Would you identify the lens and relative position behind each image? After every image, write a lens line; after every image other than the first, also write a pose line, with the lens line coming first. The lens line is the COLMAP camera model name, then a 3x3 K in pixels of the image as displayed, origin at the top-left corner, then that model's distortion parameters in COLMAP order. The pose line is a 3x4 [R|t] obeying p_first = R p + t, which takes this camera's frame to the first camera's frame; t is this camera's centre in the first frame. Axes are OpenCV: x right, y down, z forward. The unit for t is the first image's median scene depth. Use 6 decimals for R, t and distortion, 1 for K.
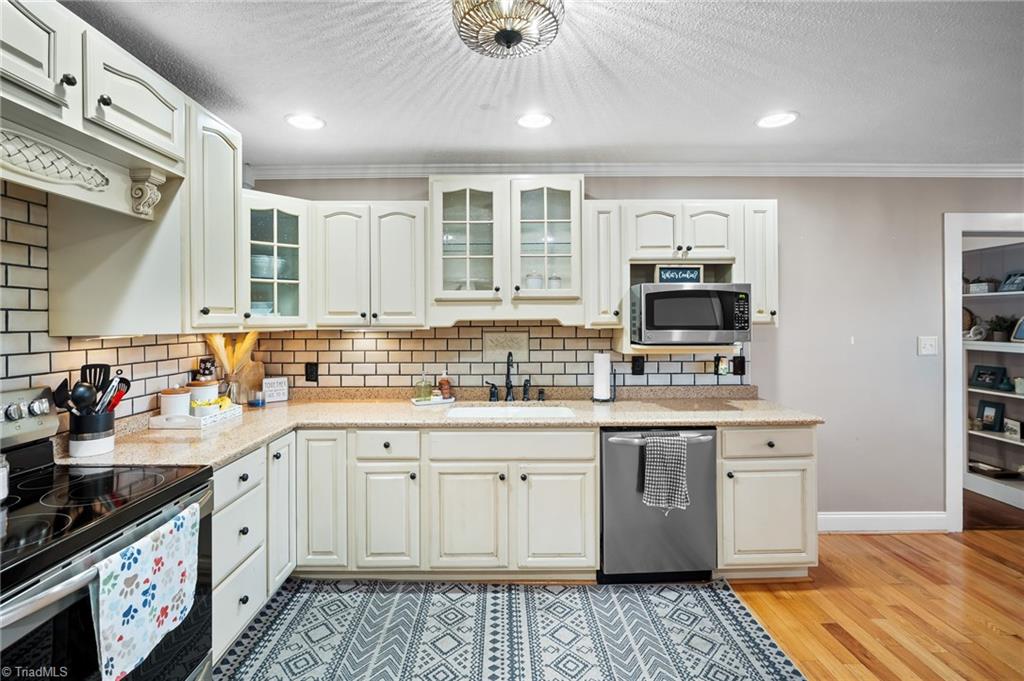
lens RADIAL K [[461.4, 0, 509.2], [0, 461.4, 313.4], [0, 0, 1]] dist [-0.005345, -0.000209]
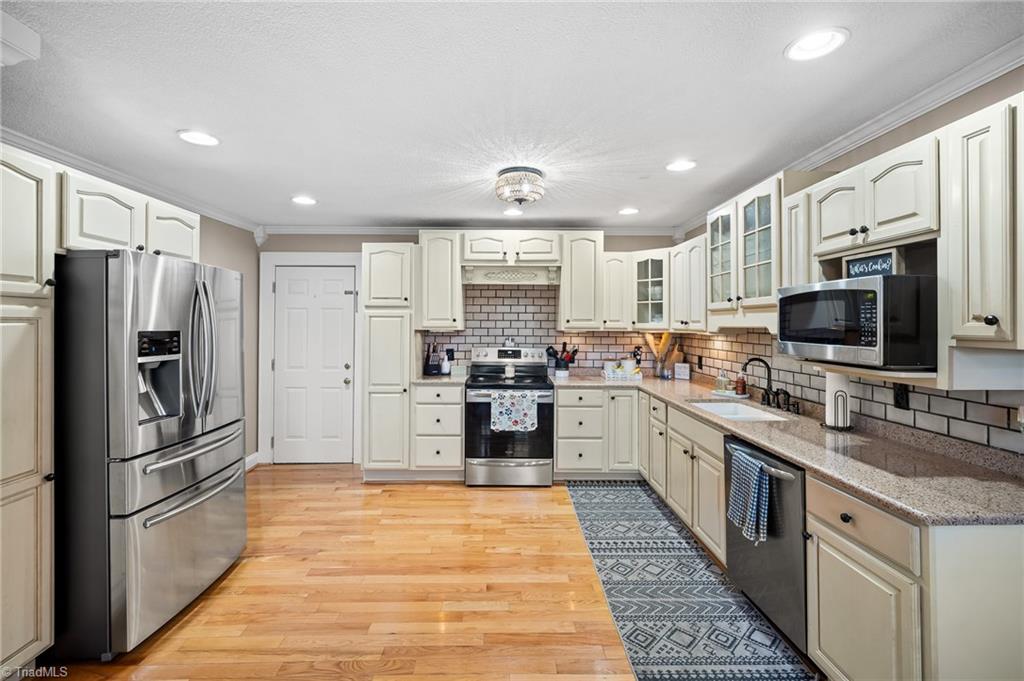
lens RADIAL K [[461.4, 0, 515.4], [0, 461.4, 322.3], [0, 0, 1]] dist [-0.005345, -0.000209]
pose [[0.021321, 0.001891, -0.999771, 1.142389], [0.005788, 0.999981, 0.002015, -0.003273], [0.999756, -0.005830, 0.021310, 0.473622]]
